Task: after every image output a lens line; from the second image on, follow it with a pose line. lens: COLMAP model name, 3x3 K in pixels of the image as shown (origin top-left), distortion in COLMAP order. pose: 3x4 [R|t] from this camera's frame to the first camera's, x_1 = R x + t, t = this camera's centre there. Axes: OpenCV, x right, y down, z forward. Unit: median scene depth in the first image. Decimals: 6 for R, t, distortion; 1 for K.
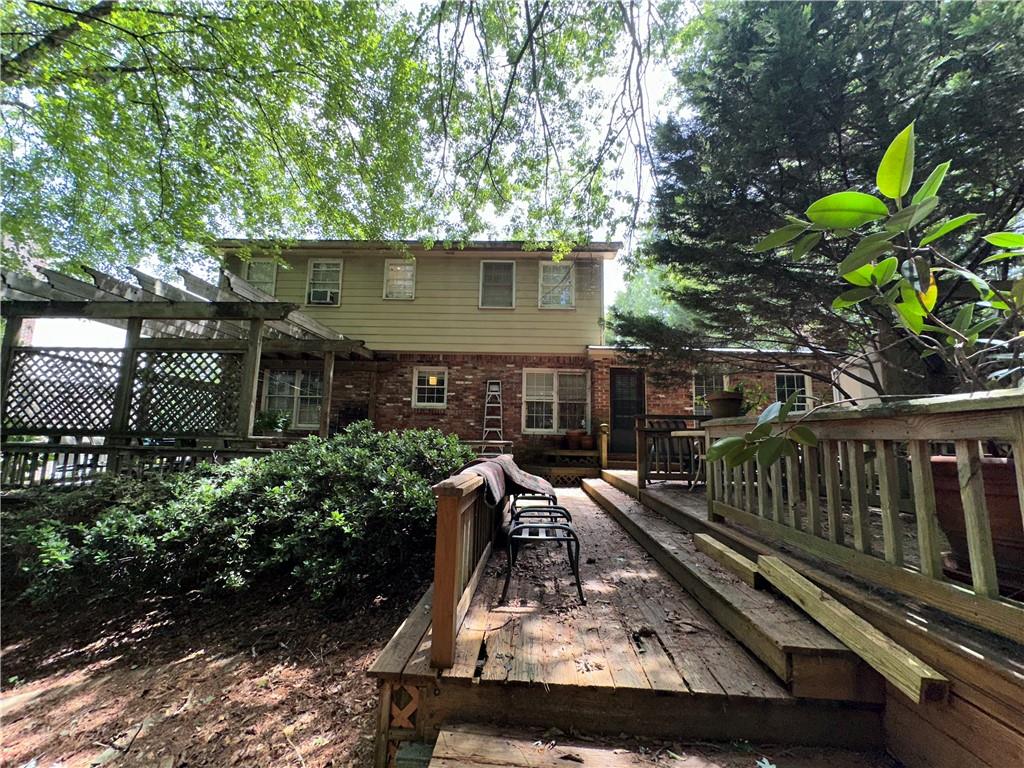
lens RADIAL K [[405.7, 0, 513.2], [0, 405.7, 379.7], [0, 0, 1]] dist [0.000313, -0.000441]
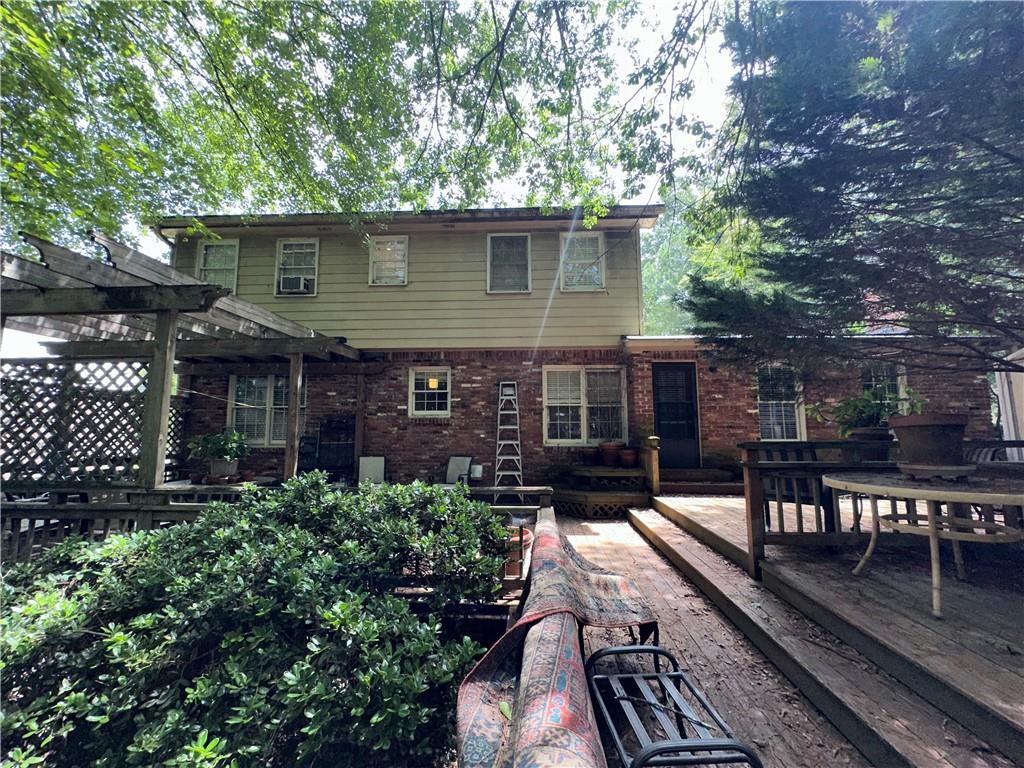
lens RADIAL K [[405.7, 0, 514.6], [0, 405.7, 383.3], [0, 0, 1]] dist [0.000313, -0.000441]
pose [[0.999615, -0.026898, -0.006738, -0.028358], [0.027087, 0.999190, 0.029770, -0.019192], [0.005932, -0.029941, 0.999534, 0.186816]]
